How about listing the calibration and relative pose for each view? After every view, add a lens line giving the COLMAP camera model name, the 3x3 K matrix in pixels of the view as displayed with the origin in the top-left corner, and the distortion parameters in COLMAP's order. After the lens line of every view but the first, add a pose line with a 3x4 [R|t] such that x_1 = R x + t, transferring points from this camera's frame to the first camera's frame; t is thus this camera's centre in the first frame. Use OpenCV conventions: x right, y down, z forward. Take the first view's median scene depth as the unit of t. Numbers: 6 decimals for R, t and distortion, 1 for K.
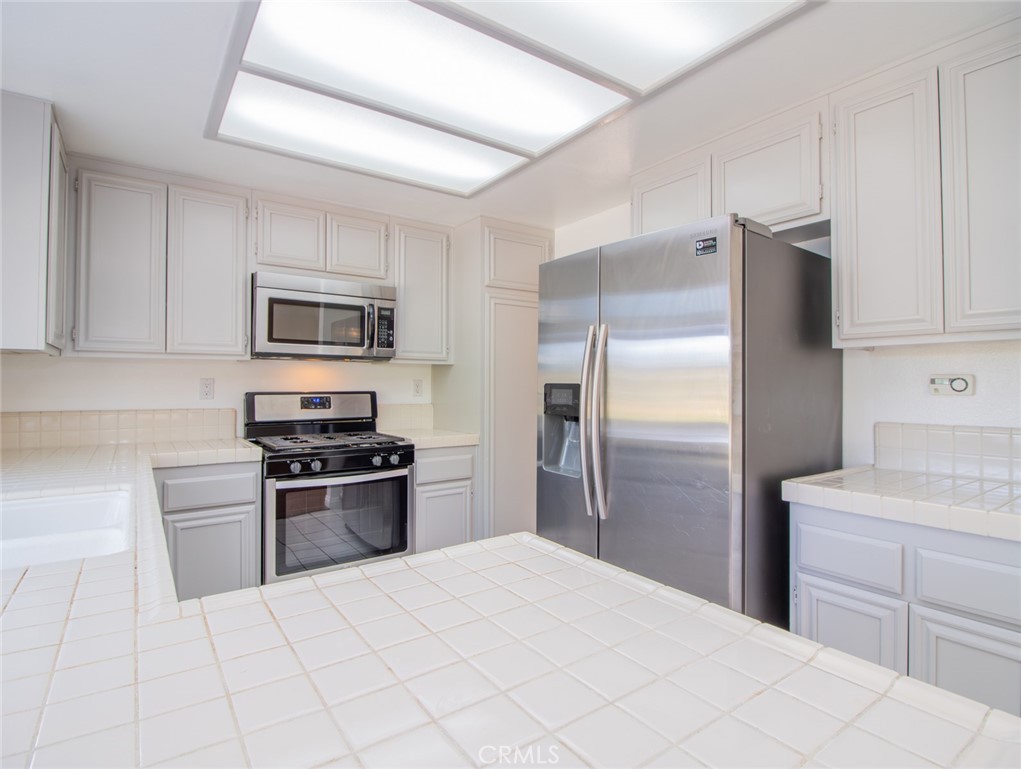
lens RADIAL K [[544.9, 0, 518.6], [0, 544.9, 380.7], [0, 0, 1]] dist [0.014100, -0.000391]
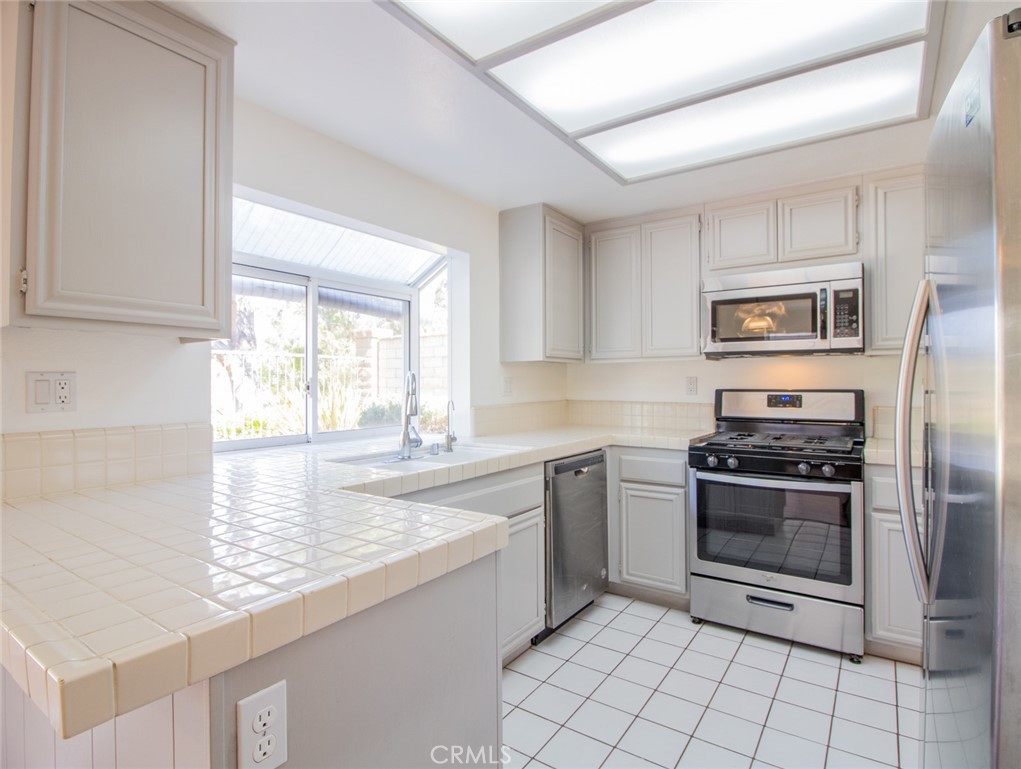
lens RADIAL K [[544.9, 0, 516.3], [0, 544.9, 382.2], [0, 0, 1]] dist [0.014100, -0.000391]
pose [[0.352568, -0.002759, -0.935782, 0.372176], [0.009081, 0.999959, 0.000473, 0.003111], [0.935742, -0.008664, 0.352579, 0.237510]]
